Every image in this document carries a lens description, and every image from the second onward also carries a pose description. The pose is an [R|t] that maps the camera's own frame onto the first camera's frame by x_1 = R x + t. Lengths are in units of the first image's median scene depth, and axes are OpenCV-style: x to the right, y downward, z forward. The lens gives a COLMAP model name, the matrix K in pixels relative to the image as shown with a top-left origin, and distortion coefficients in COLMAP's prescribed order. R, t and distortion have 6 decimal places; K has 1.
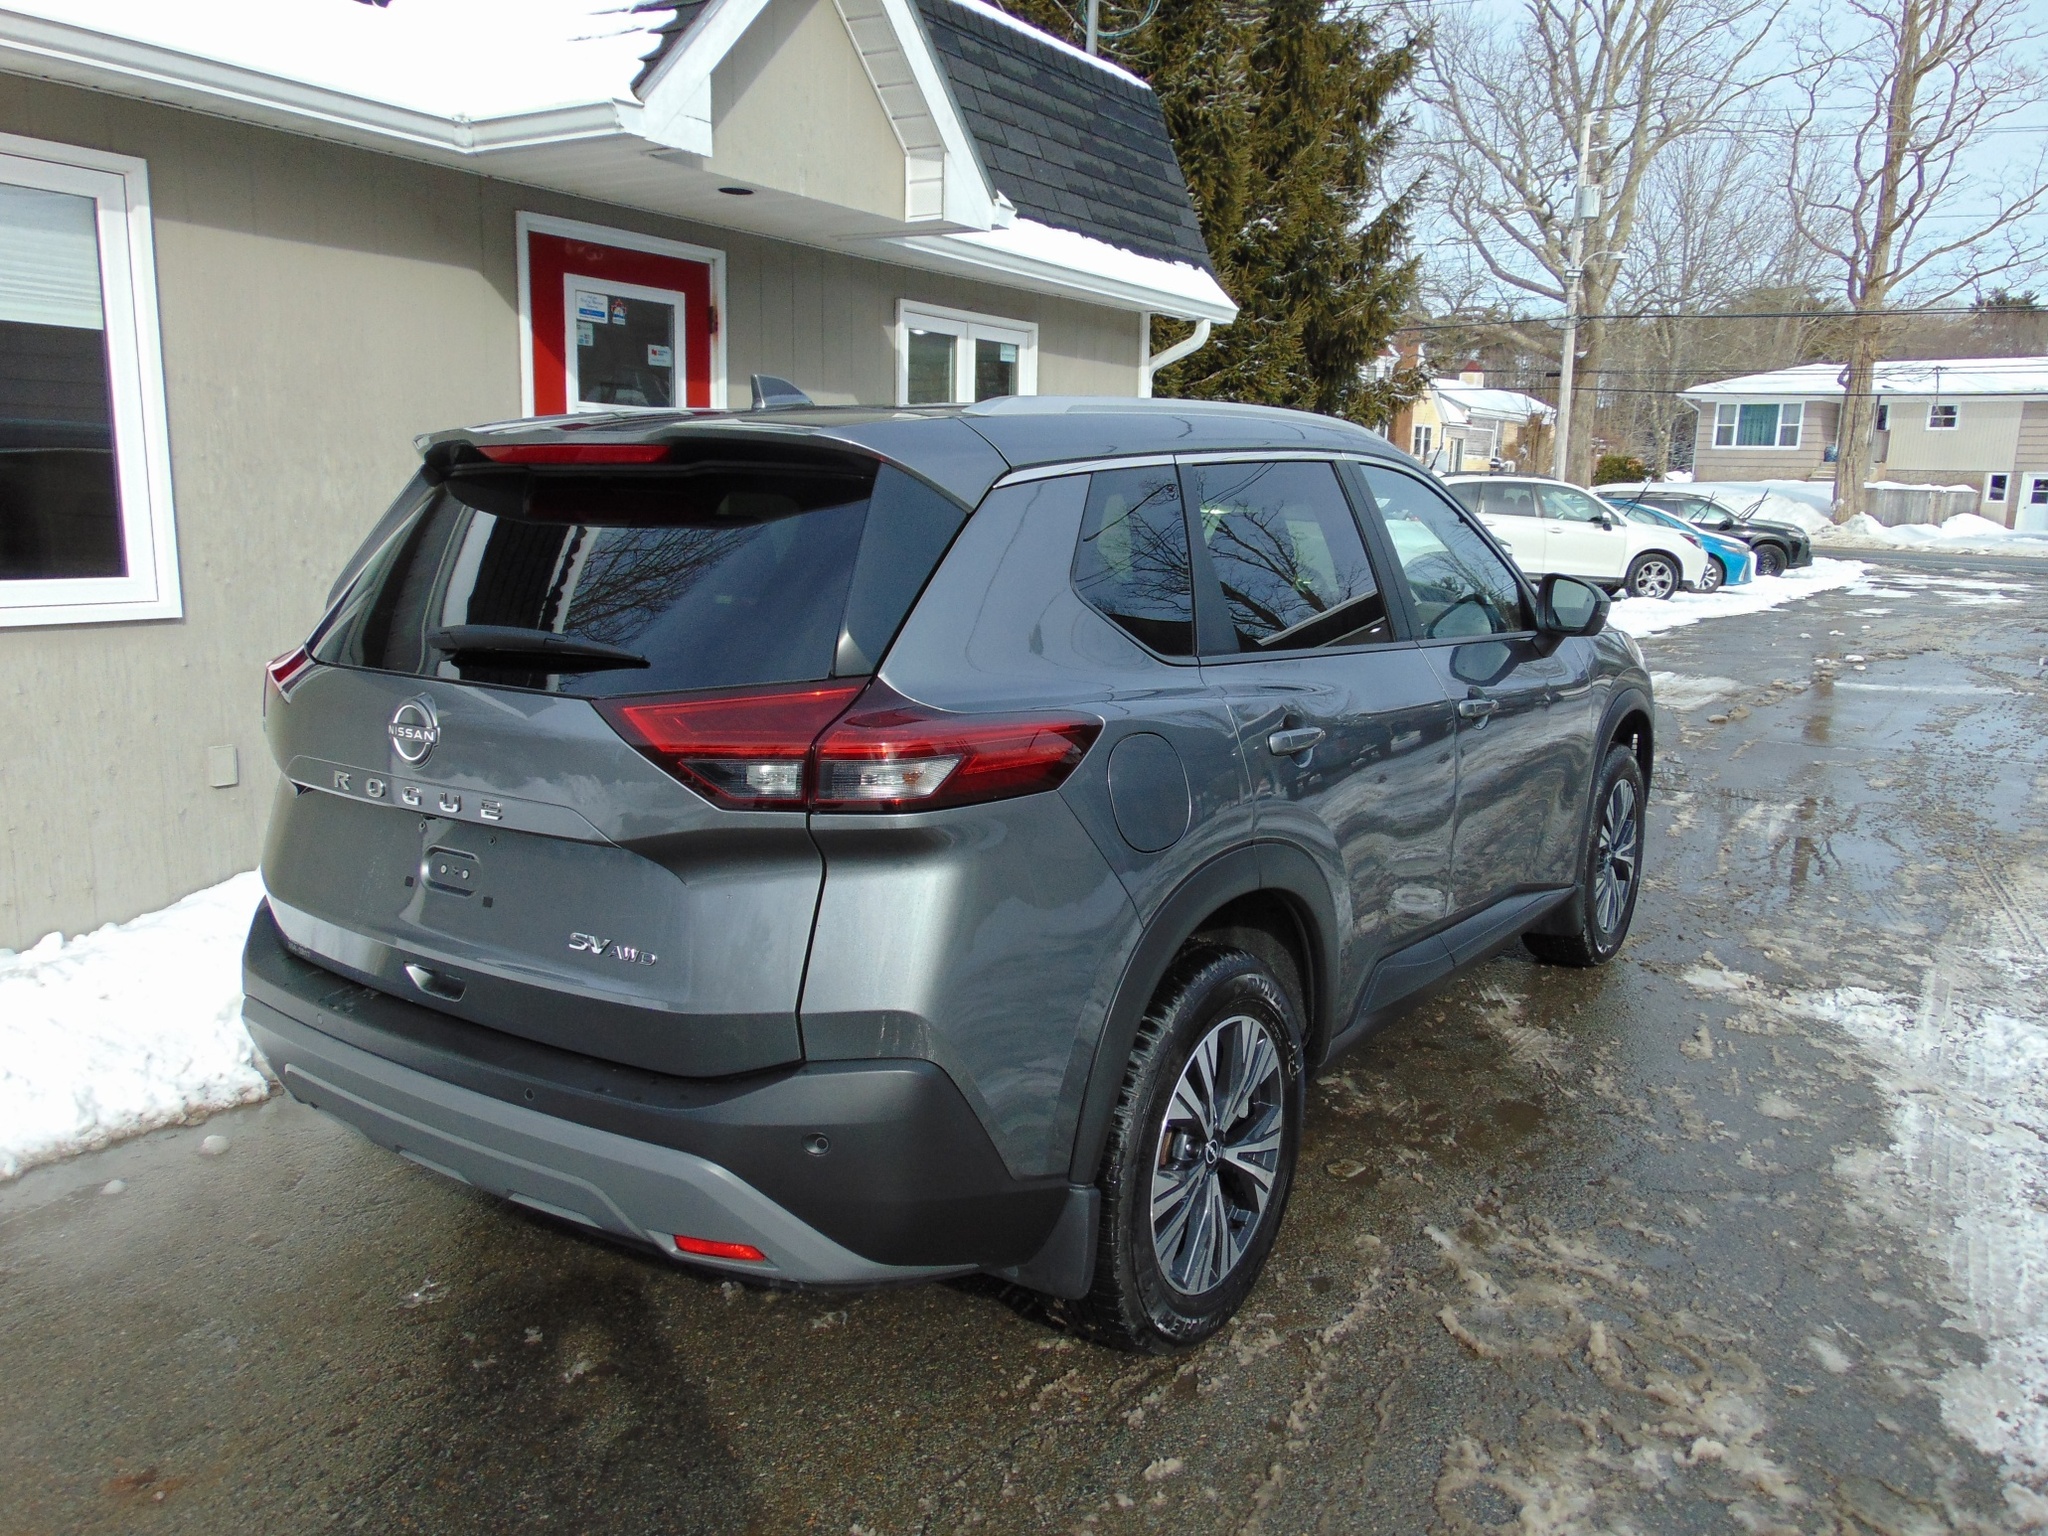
lens RADIAL K [[1524.6, 0, 1022.3], [0, 1524.6, 776.3], [0, 0, 1]] dist [-0.027698, 0.056537]
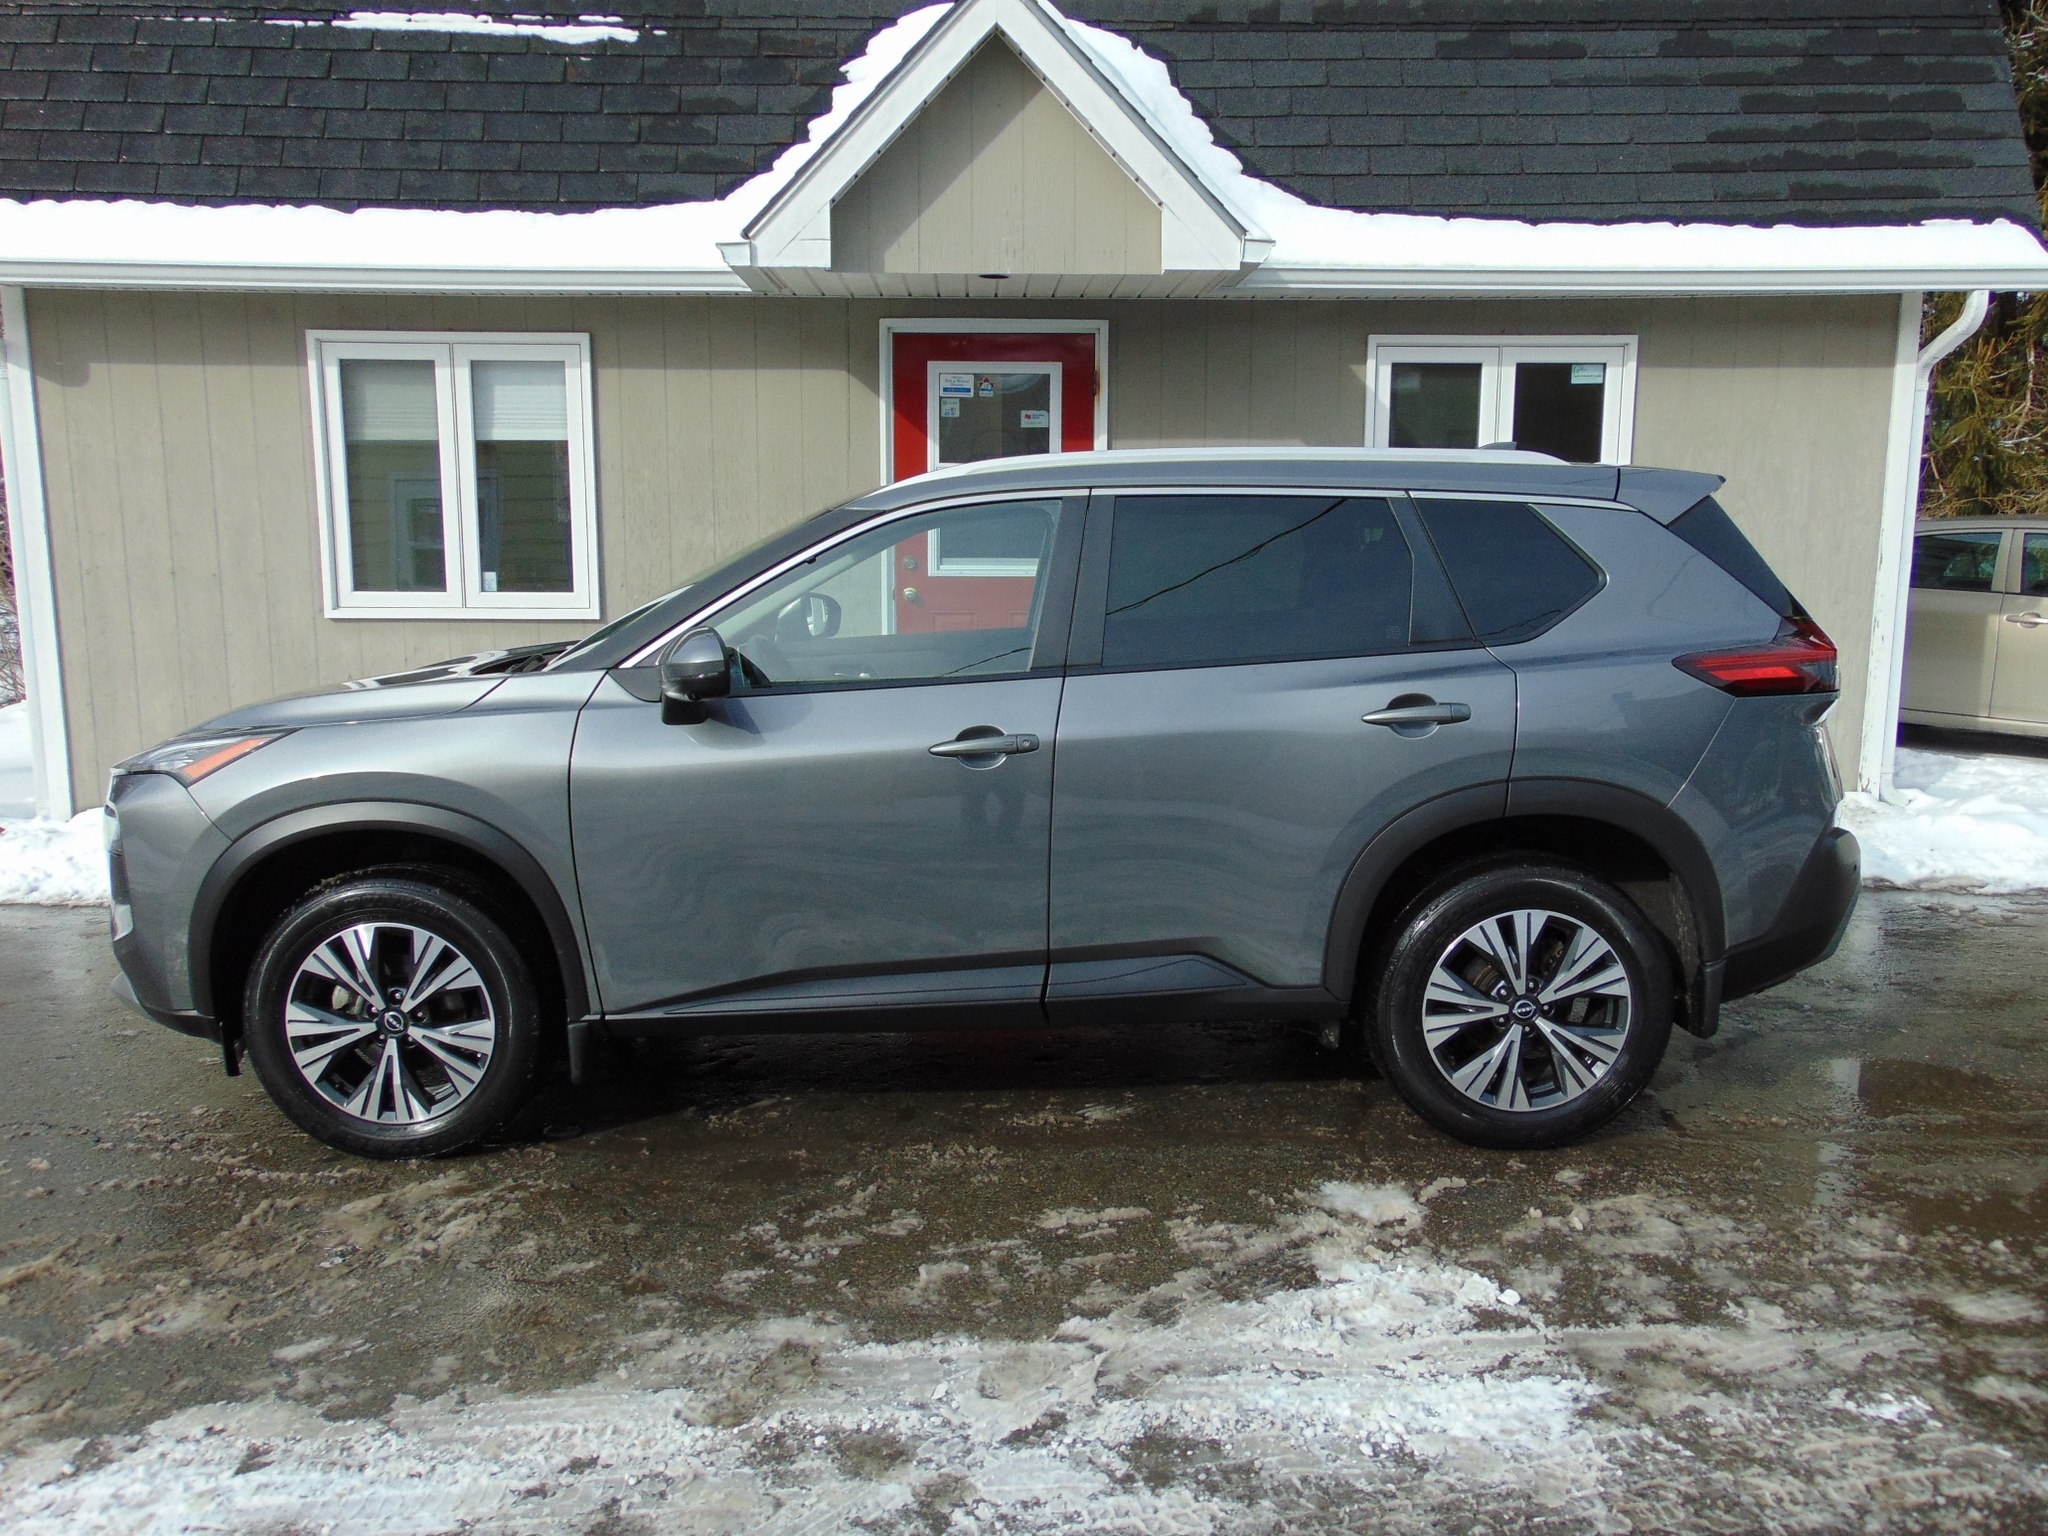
lens RADIAL K [[1524.6, 0, 1022.3], [0, 1524.6, 776.3], [0, 0, 1]] dist [-0.027698, 0.056537]
pose [[0.562284, 0.120314, -0.818145, 0.843064], [-0.145247, 0.988348, 0.045520, -0.066253], [0.814089, 0.093237, 0.573207, 0.398945]]
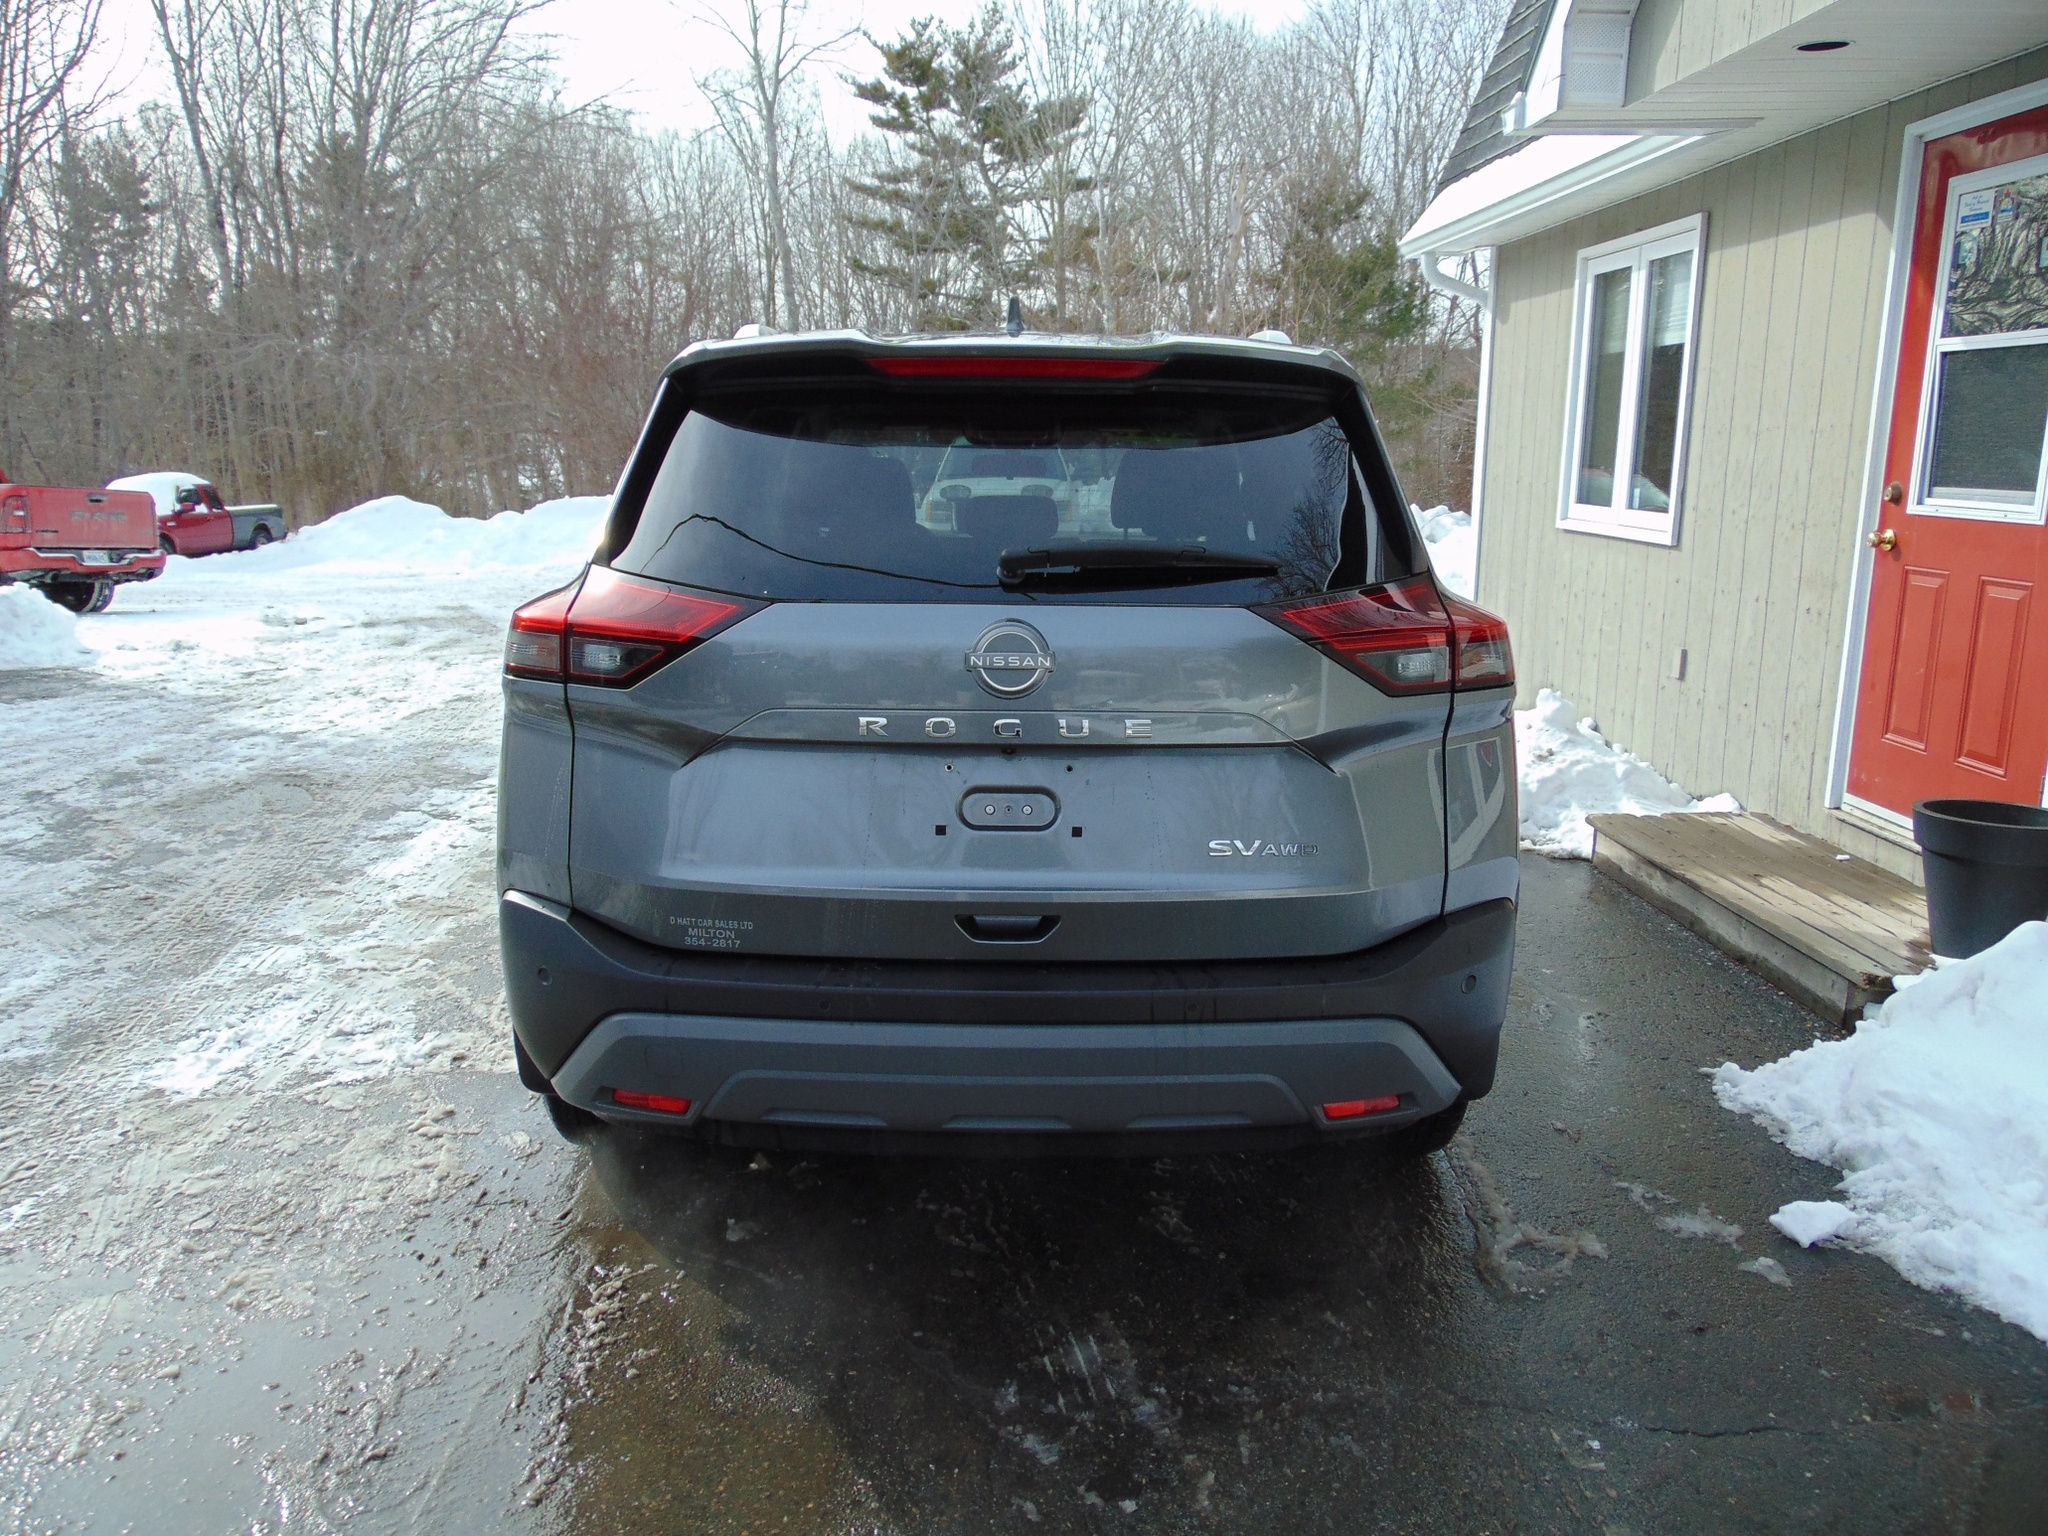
lens RADIAL K [[1524.6, 0, 1022.3], [0, 1524.6, 776.3], [0, 0, 1]] dist [-0.027698, 0.056537]
pose [[-0.819823, 0.101417, -0.563564, 0.614633], [-0.126431, 0.927842, 0.350891, -0.271695], [0.558485, 0.358921, -0.747844, 1.512346]]
